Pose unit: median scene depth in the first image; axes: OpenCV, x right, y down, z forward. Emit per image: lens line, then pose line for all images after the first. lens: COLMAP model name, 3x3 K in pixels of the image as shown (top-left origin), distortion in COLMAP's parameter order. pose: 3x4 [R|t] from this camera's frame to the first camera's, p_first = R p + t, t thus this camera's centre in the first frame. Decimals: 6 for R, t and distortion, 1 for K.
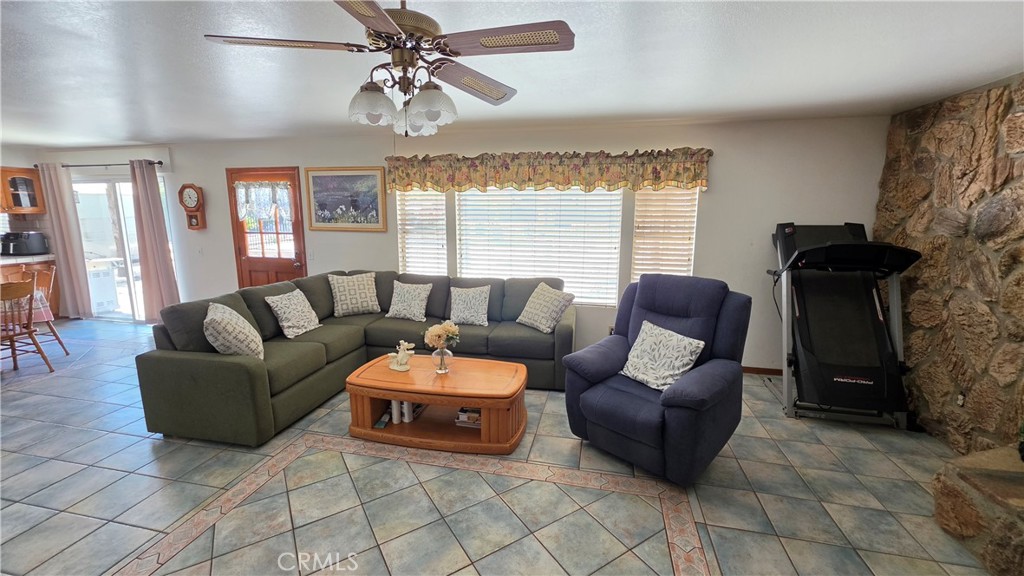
lens RADIAL K [[409.7, 0, 513.2], [0, 409.7, 287.9], [0, 0, 1]] dist [-0.002405, 0.000071]
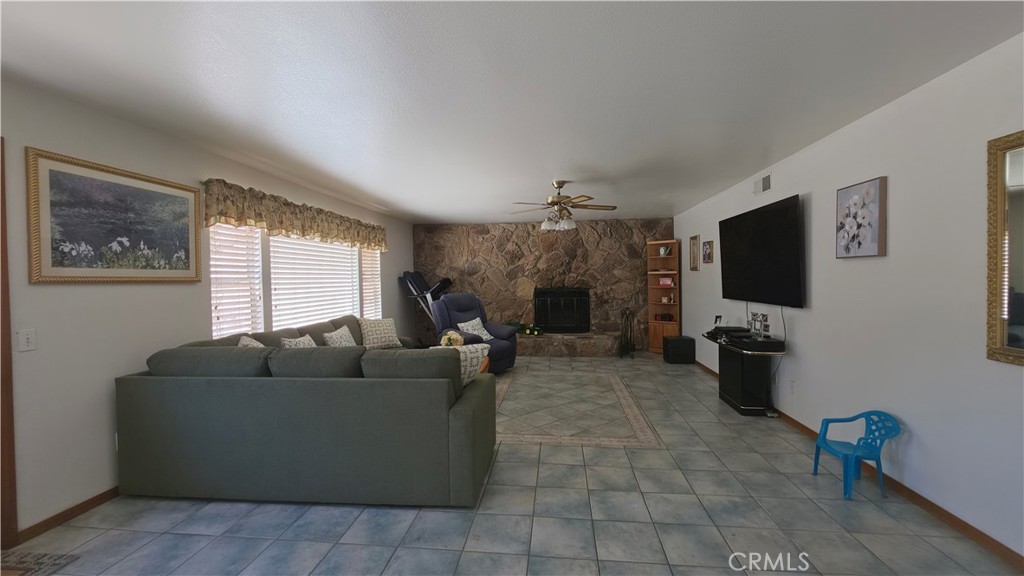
lens RADIAL K [[409.7, 0, 512.6], [0, 409.7, 286.3], [0, 0, 1]] dist [-0.002405, 0.000071]
pose [[-0.099724, -0.024183, 0.994721, -1.059686], [0.188744, 0.981094, 0.042774, -0.062236], [-0.976950, 0.192013, -0.093274, 0.568511]]
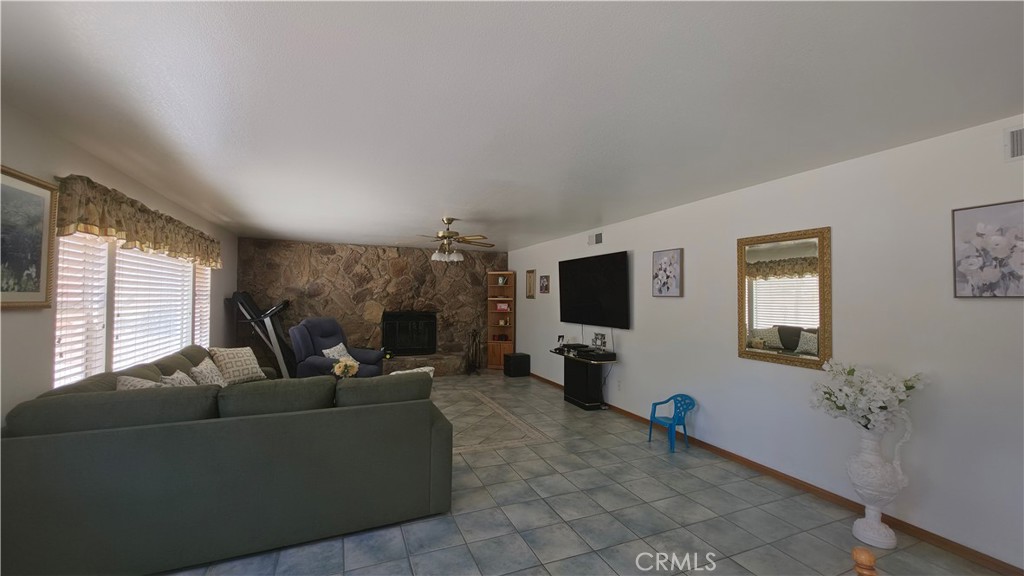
lens RADIAL K [[409.7, 0, 510.6], [0, 409.7, 286.5], [0, 0, 1]] dist [-0.002405, 0.000071]
pose [[-0.567359, 0.012391, 0.823378, -1.084400], [0.134201, 0.987911, 0.077605, -0.127704], [-0.812462, 0.154528, -0.562162, 0.829584]]
